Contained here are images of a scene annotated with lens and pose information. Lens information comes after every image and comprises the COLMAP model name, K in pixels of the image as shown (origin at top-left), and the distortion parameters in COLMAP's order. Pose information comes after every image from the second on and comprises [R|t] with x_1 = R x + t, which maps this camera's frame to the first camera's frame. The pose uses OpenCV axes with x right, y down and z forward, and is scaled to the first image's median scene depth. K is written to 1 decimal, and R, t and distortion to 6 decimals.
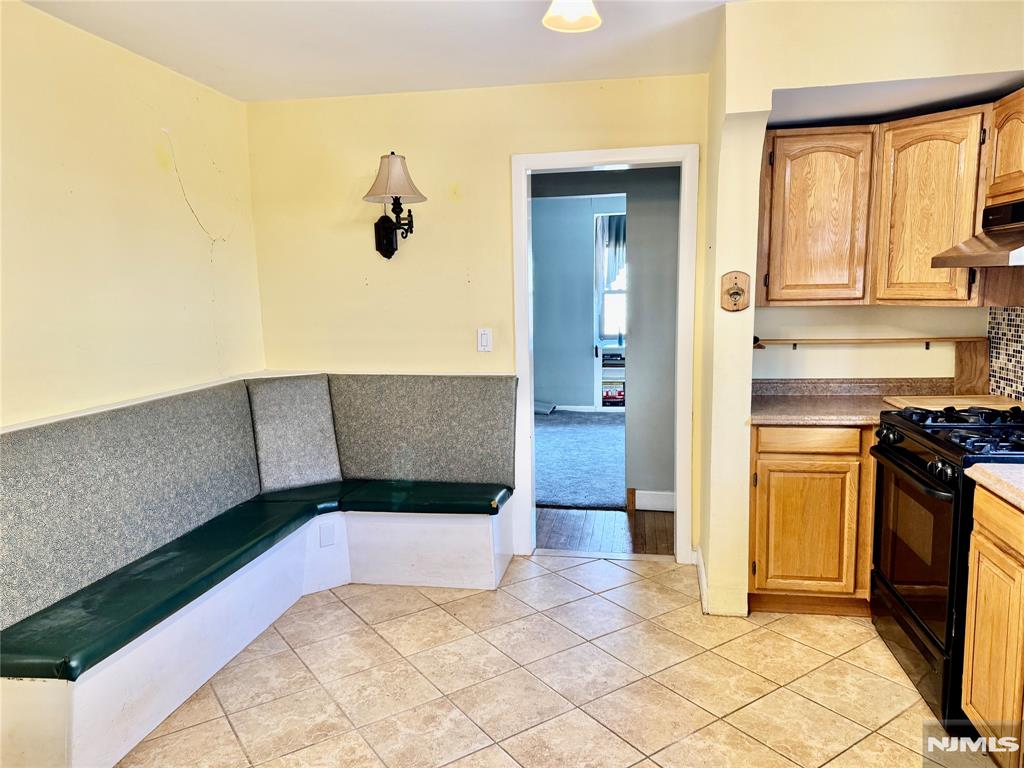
lens RADIAL K [[721.5, 0, 508.3], [0, 721.5, 384.2], [0, 0, 1]] dist [0.087483, -0.090013]
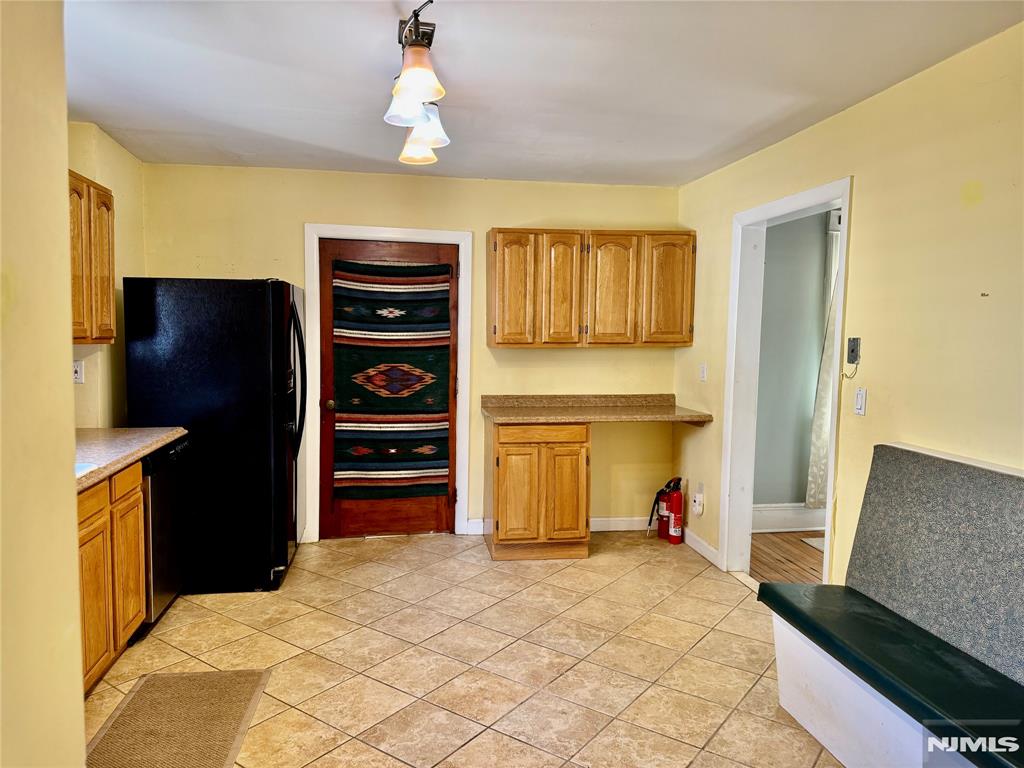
lens RADIAL K [[717.1, 0, 517.0], [0, 717.1, 383.0], [0, 0, 1]] dist [0.003465, -0.005320]
pose [[-0.937283, 0.028965, -0.347365, 0.189162], [-0.044136, 0.978659, 0.200695, -0.157925], [0.345765, 0.203439, -0.916002, 1.201660]]
